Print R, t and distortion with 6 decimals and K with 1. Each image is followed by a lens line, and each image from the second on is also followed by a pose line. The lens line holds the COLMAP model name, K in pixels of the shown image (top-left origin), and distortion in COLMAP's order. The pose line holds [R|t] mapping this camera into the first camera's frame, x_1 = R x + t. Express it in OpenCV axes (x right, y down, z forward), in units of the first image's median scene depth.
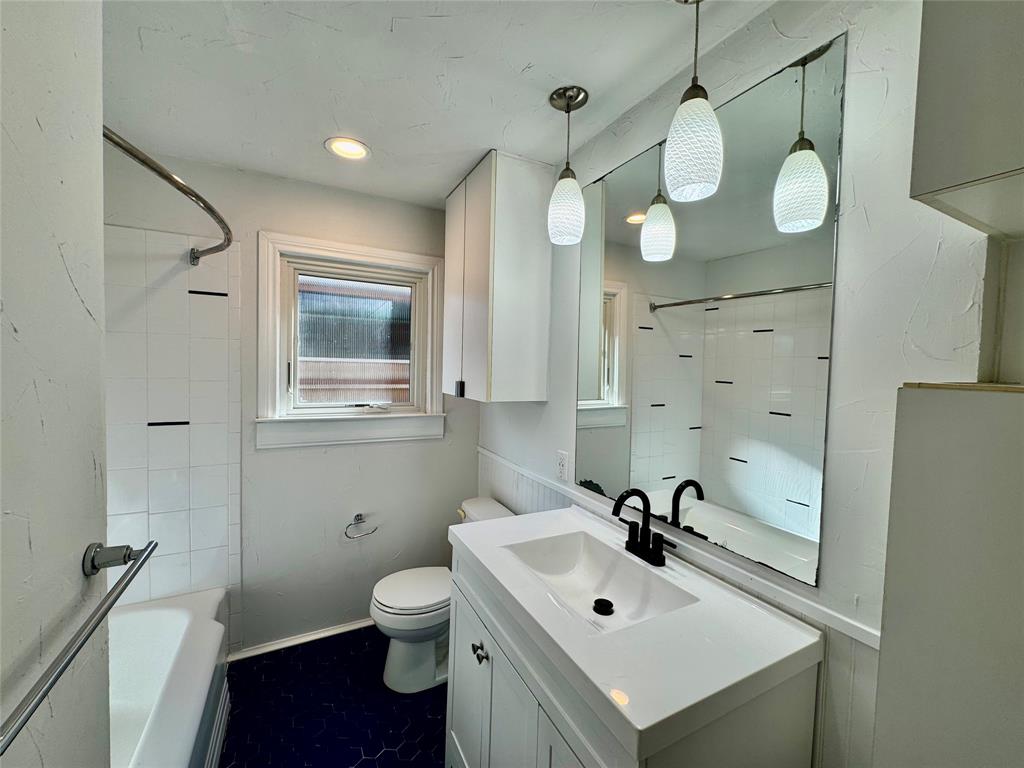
lens RADIAL K [[413.0, 0, 512.1], [0, 413.0, 382.0], [0, 0, 1]] dist [-0.002232, -0.000861]
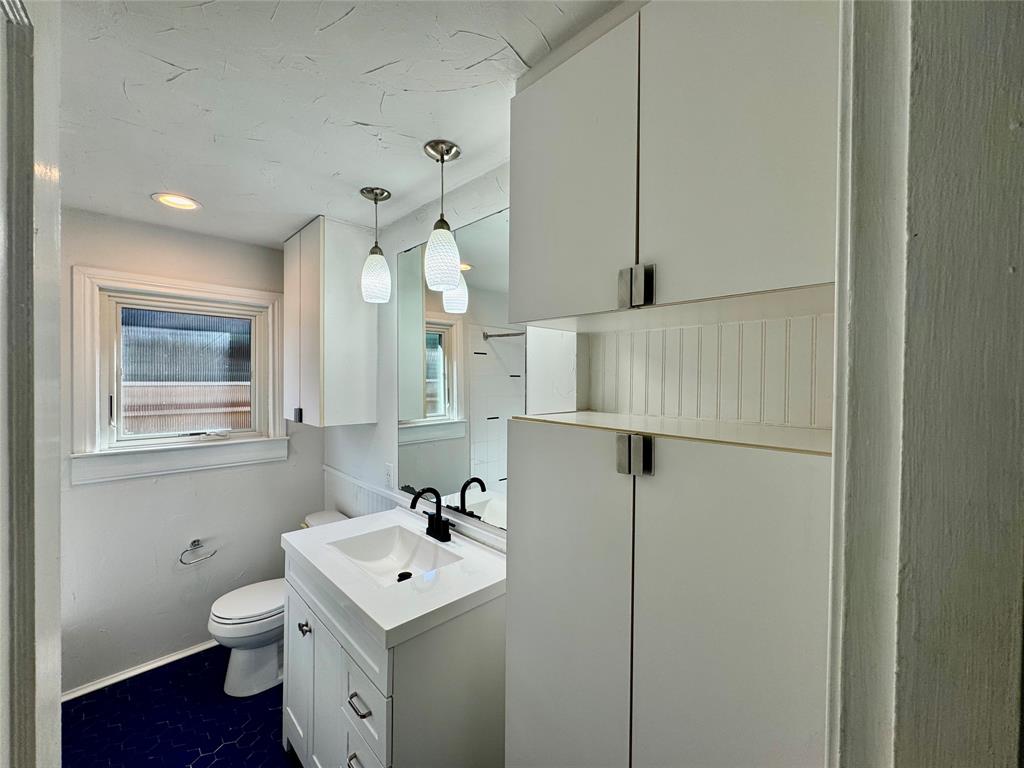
lens RADIAL K [[413.0, 0, 512.2], [0, 413.0, 383.6], [0, 0, 1]] dist [-0.002232, -0.000861]
pose [[0.957678, -0.021650, 0.287026, 0.111712], [0.027513, 0.999487, -0.016408, -0.035036], [-0.286523, 0.023610, 0.957782, -0.249710]]
